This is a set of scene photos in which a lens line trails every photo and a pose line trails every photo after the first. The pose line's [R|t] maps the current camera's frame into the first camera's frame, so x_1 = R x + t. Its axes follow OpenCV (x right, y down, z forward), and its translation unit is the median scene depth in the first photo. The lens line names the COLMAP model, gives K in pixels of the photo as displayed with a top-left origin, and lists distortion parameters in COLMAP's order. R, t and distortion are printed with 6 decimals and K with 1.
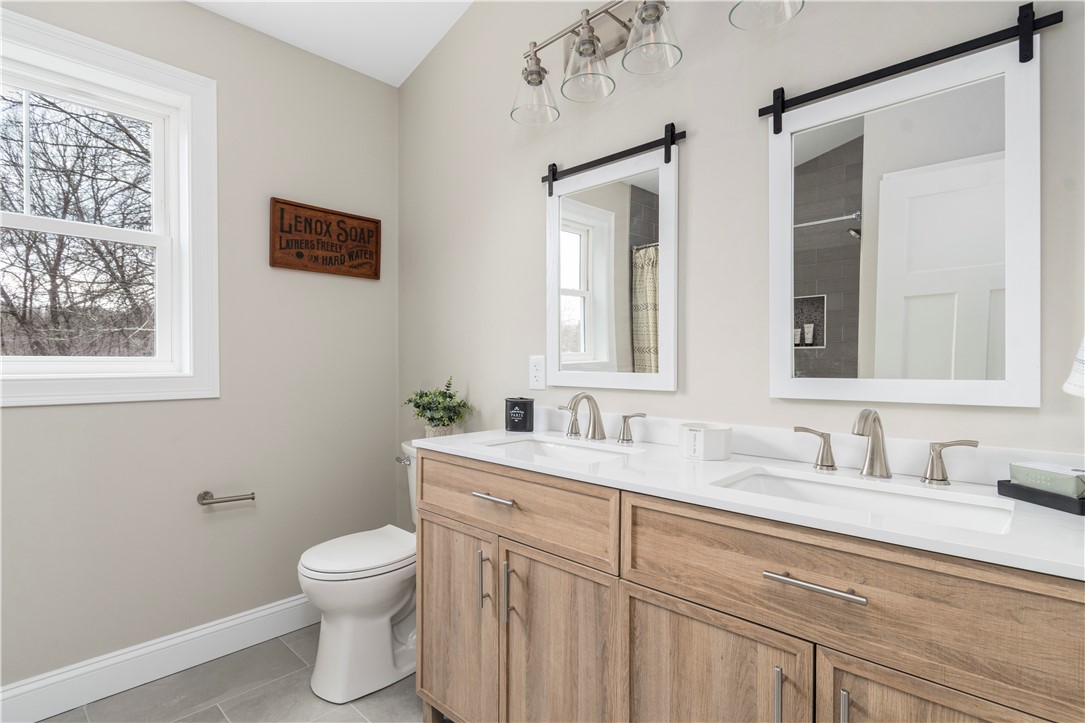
lens RADIAL K [[537.4, 0, 542.5], [0, 537.4, 361.5], [0, 0, 1]] dist [0.016291, -0.000073]
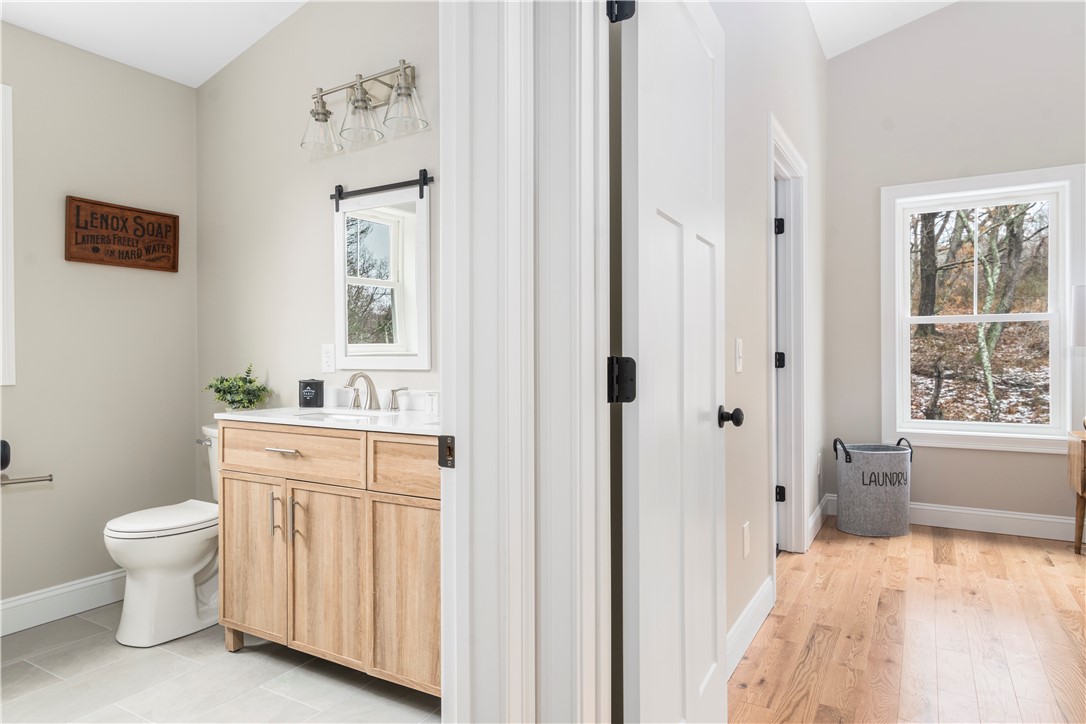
lens RADIAL K [[658.6, 0, 537.4], [0, 658.6, 354.1], [0, 0, 1]] dist [0.007002, 0.001299]
pose [[0.974618, -0.006156, 0.223791, 0.136485], [0.007079, 0.999969, -0.003323, 0.022558], [-0.223764, 0.004823, 0.974631, -0.615635]]
